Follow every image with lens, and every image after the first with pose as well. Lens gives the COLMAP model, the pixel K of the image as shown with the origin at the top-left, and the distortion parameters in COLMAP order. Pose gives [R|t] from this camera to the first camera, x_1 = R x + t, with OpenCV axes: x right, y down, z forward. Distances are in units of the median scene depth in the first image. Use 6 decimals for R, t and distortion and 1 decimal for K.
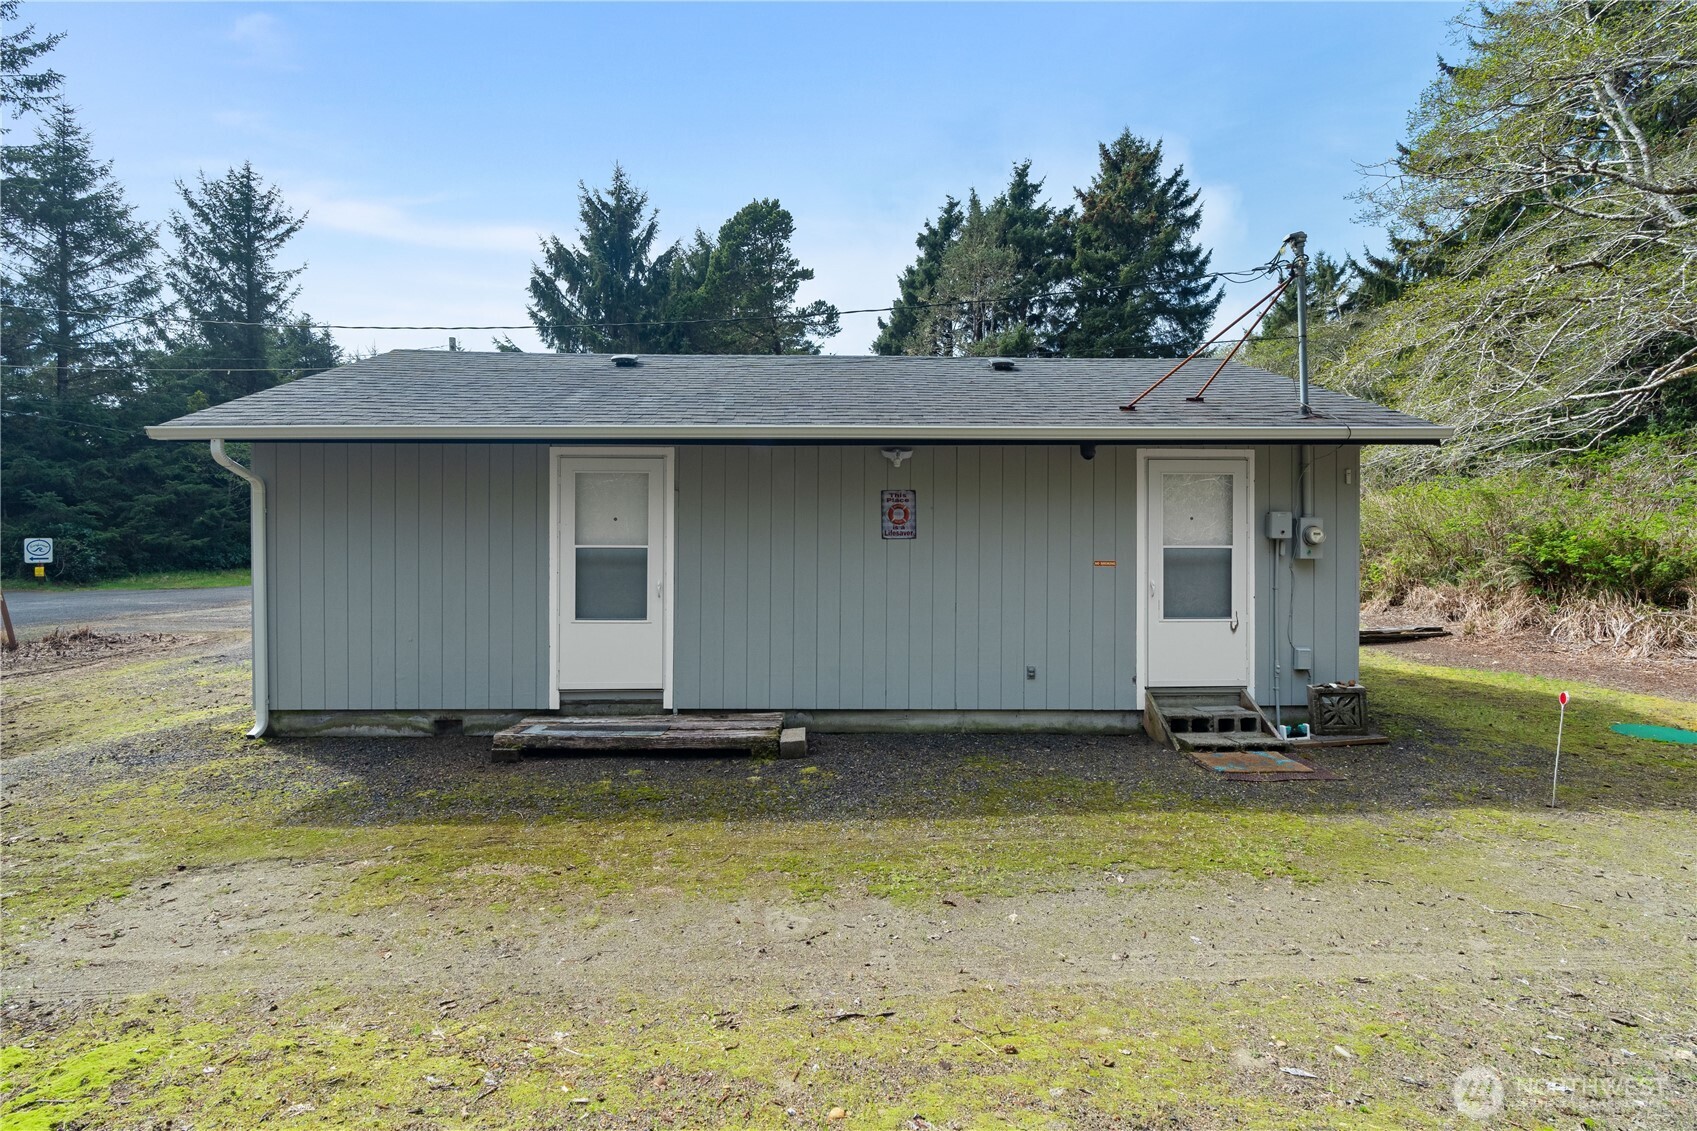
lens RADIAL K [[772.9, 0, 850.0], [0, 772.9, 550.9], [0, 0, 1]] dist [-0.012114, 0.004355]
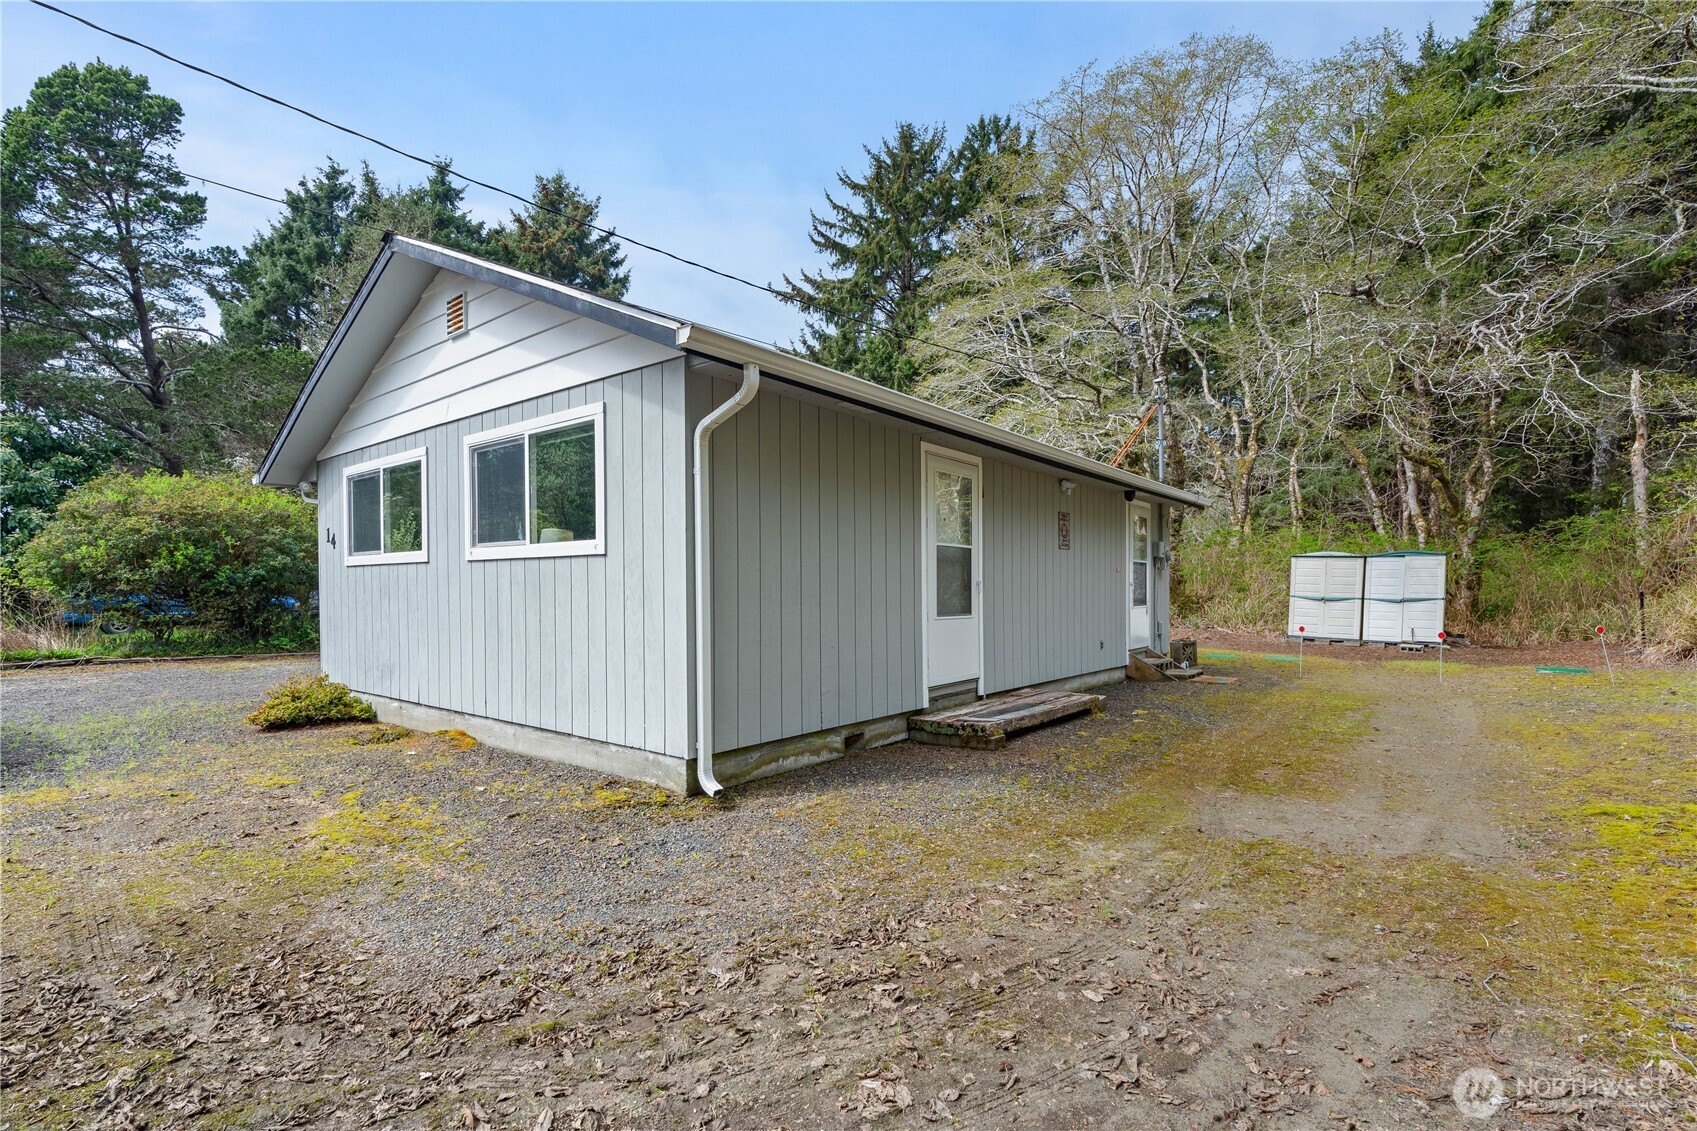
lens RADIAL K [[772.9, 0, 866.5], [0, 772.9, 599.3], [0, 0, 1]] dist [-0.012114, 0.004355]
pose [[0.635851, -0.012327, 0.771714, -0.213235], [0.012105, 0.999909, 0.005999, 0.010431], [-0.771717, 0.005527, 0.635942, 0.075427]]
